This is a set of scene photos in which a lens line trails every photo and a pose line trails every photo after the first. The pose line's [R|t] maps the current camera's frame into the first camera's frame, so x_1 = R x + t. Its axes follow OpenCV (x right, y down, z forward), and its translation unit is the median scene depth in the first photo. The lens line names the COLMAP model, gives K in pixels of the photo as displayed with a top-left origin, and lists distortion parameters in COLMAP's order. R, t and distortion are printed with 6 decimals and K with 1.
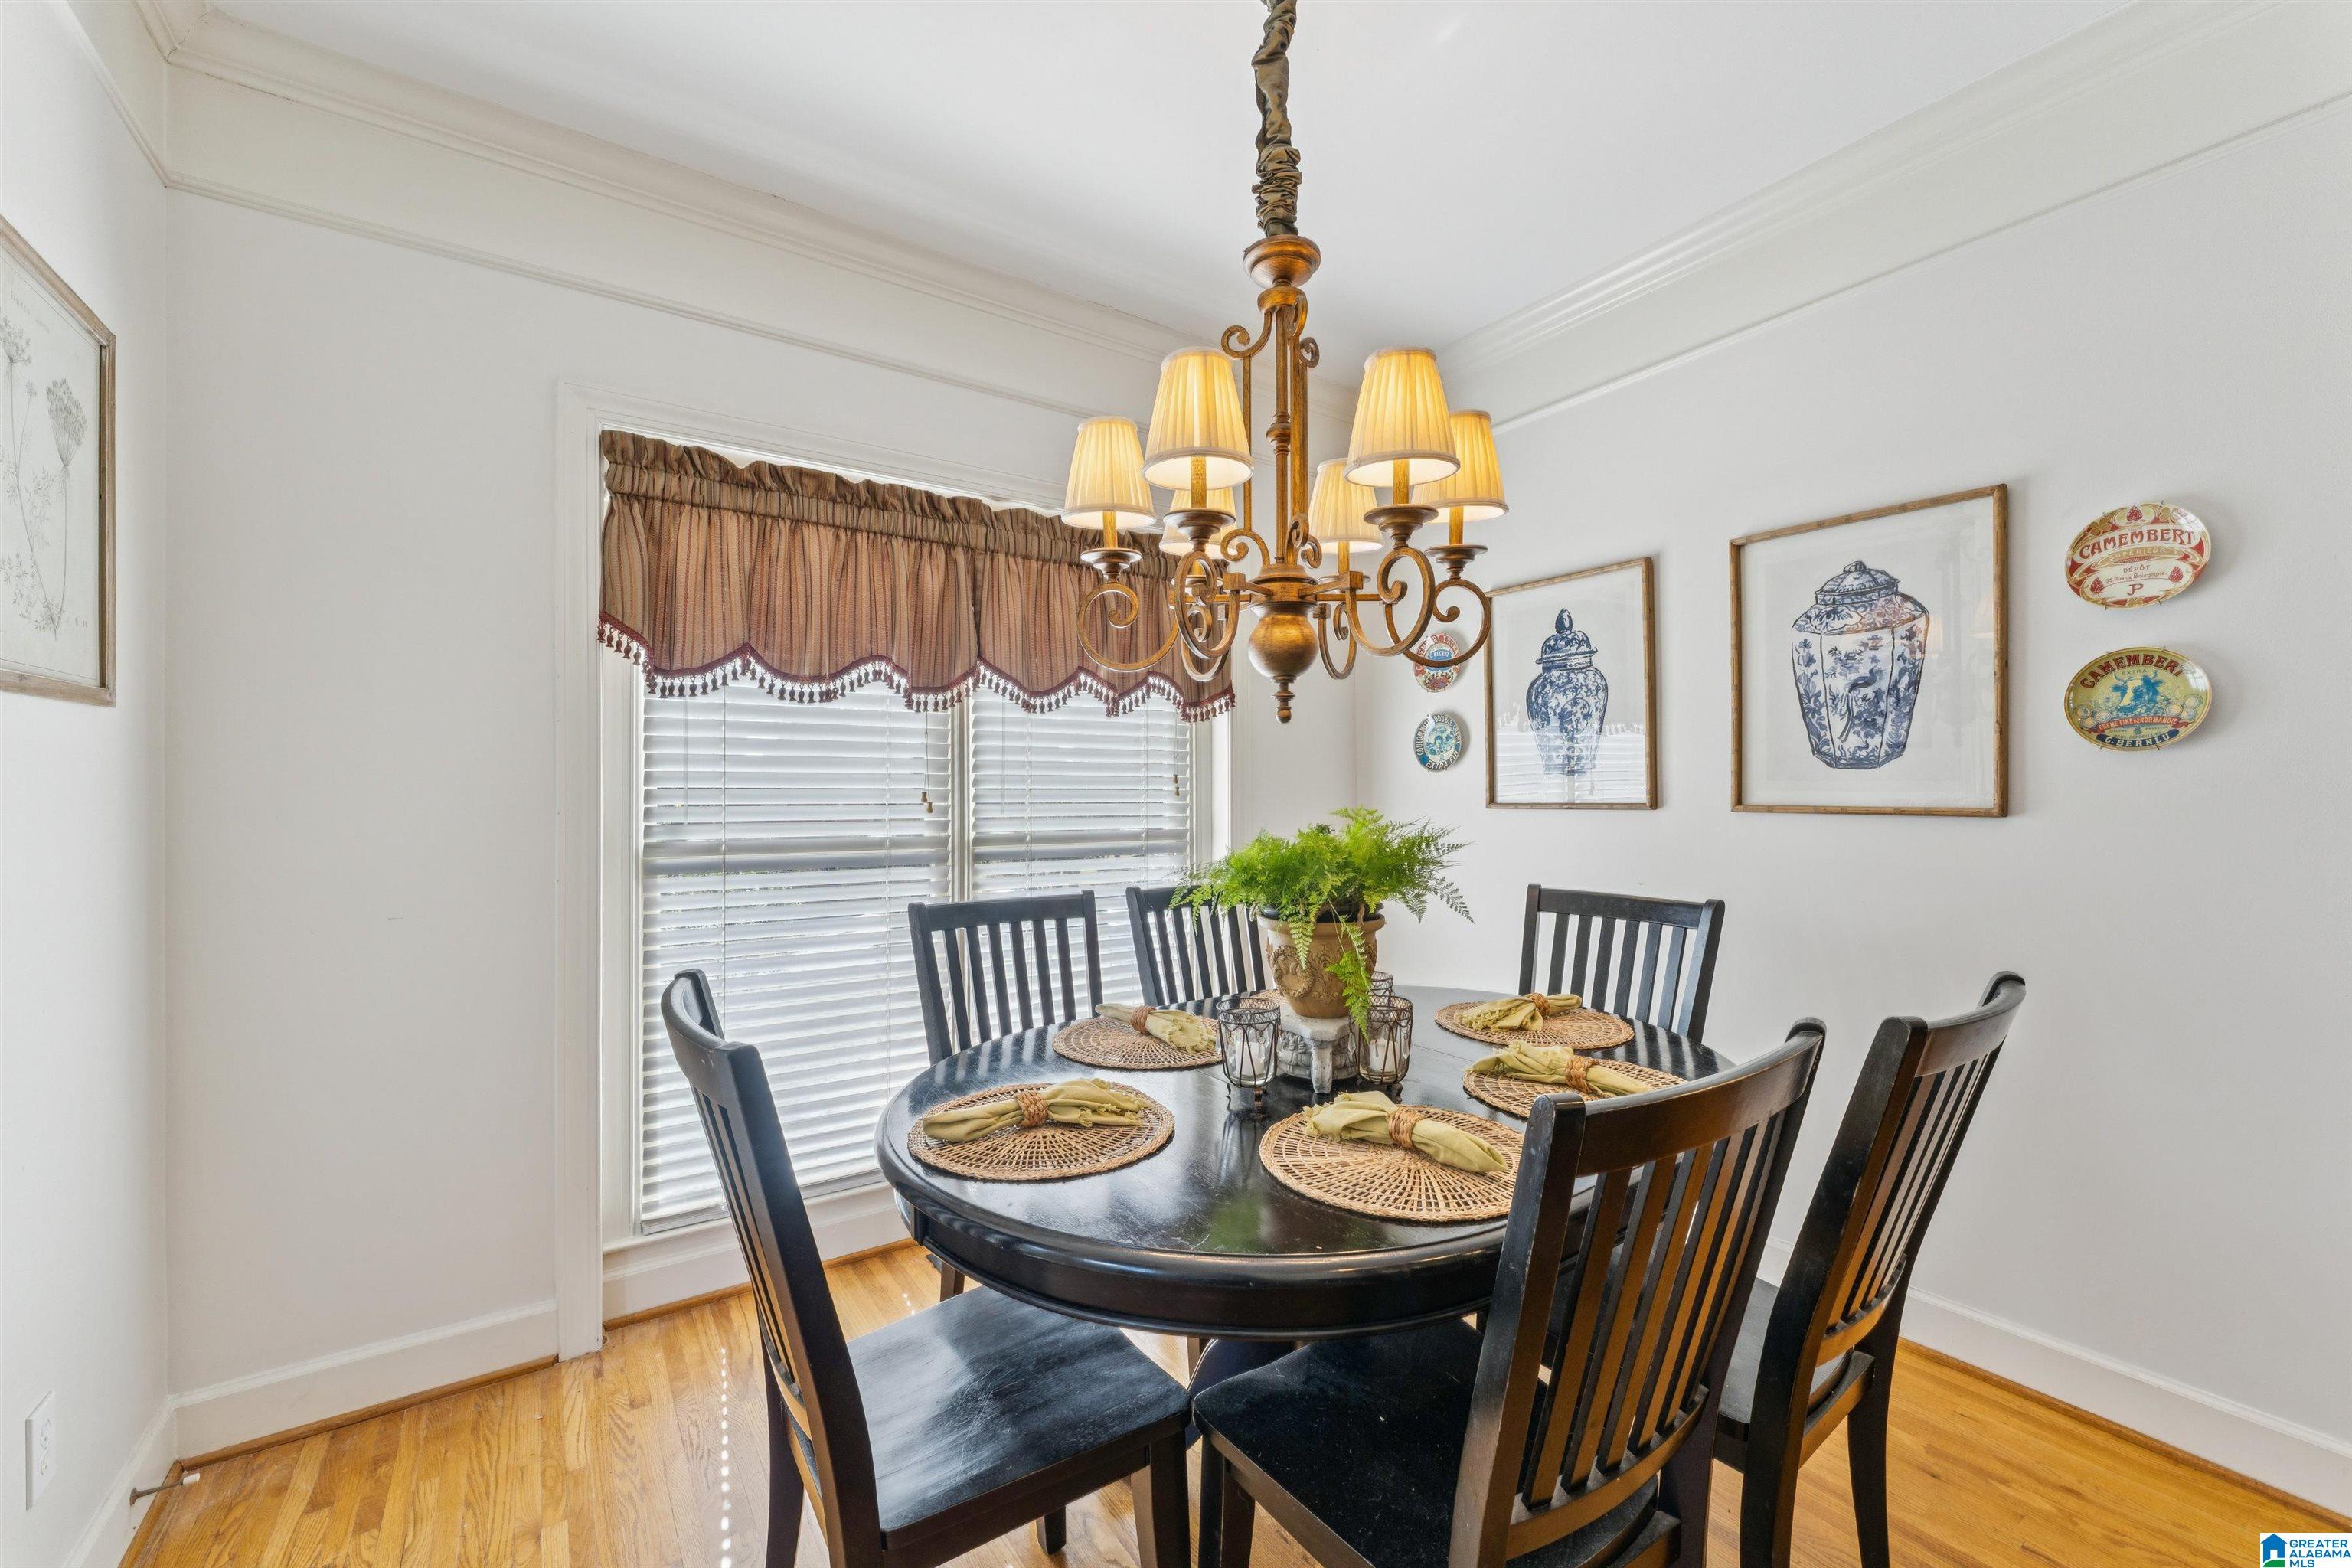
lens RADIAL K [[951.1, 0, 1183.5], [0, 951.1, 782.1], [0, 0, 1]] dist [-0.003103, 0.000082]
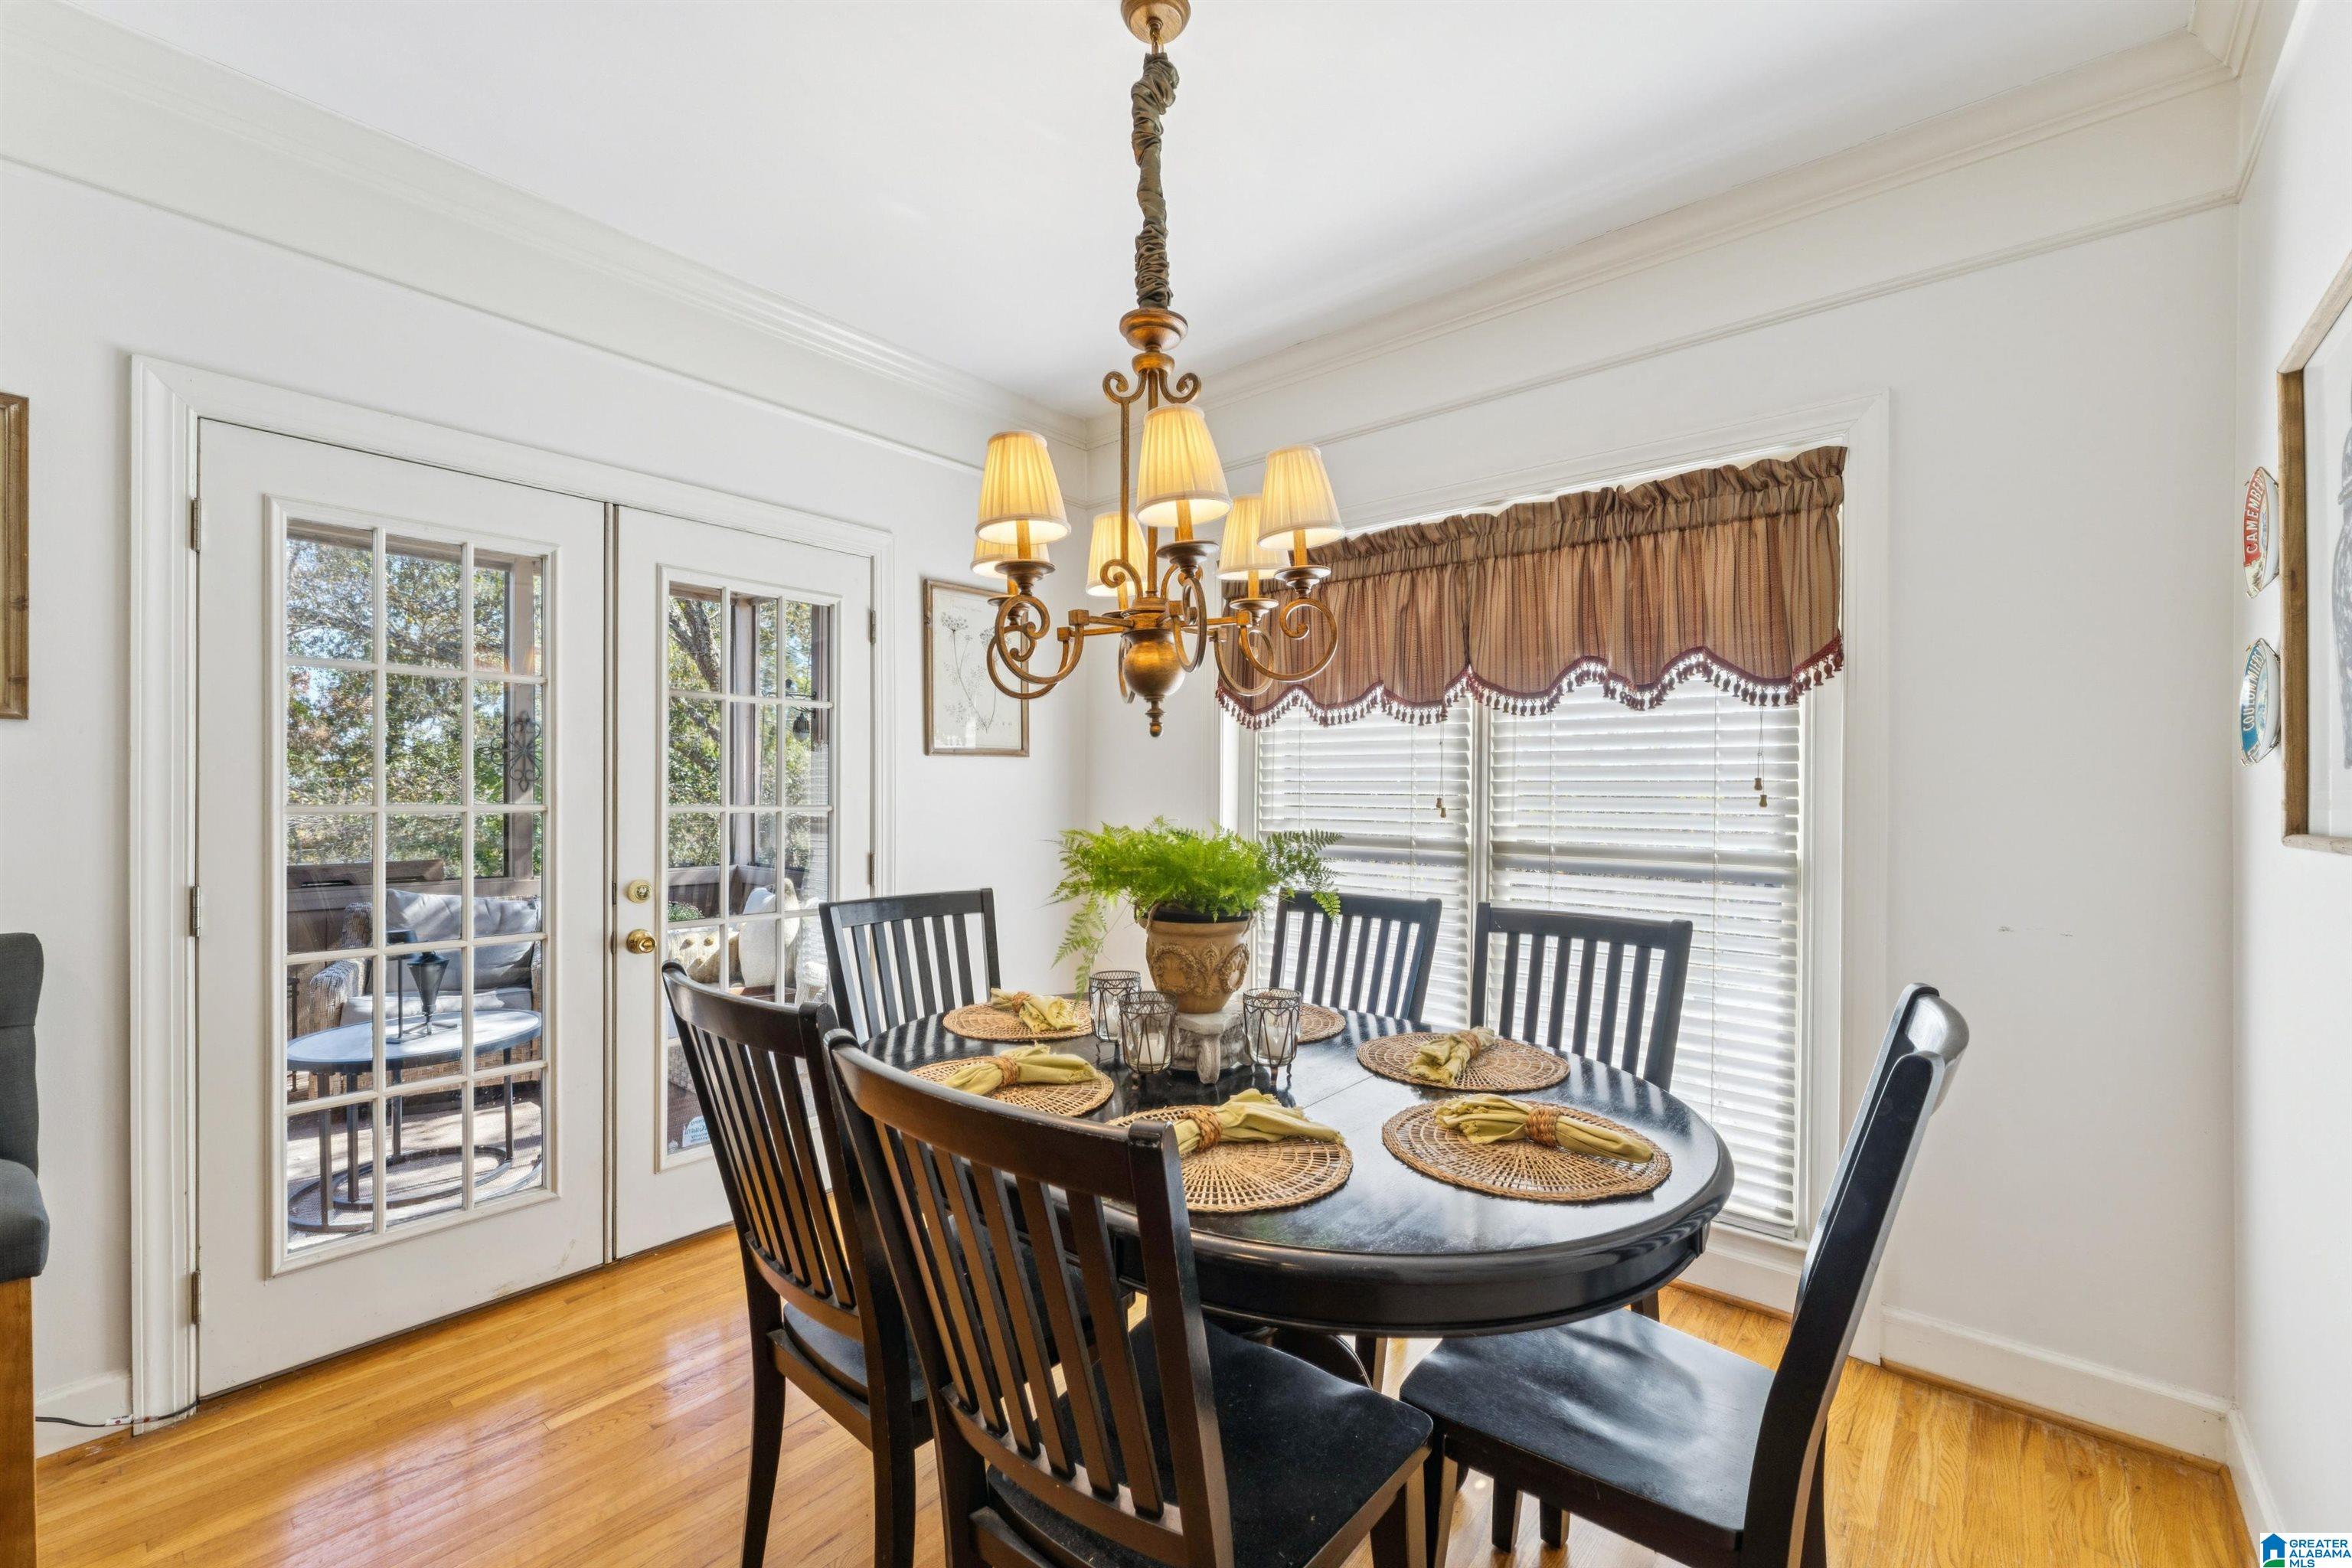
lens RADIAL K [[951.1, 0, 1178.1], [0, 951.1, 792.4], [0, 0, 1]] dist [-0.003103, 0.000082]
pose [[0.266294, 0.002246, -0.963889, 0.679807], [0.001852, 0.999994, 0.002842, -0.000196], [0.963890, -0.002542, 0.266289, 0.420491]]
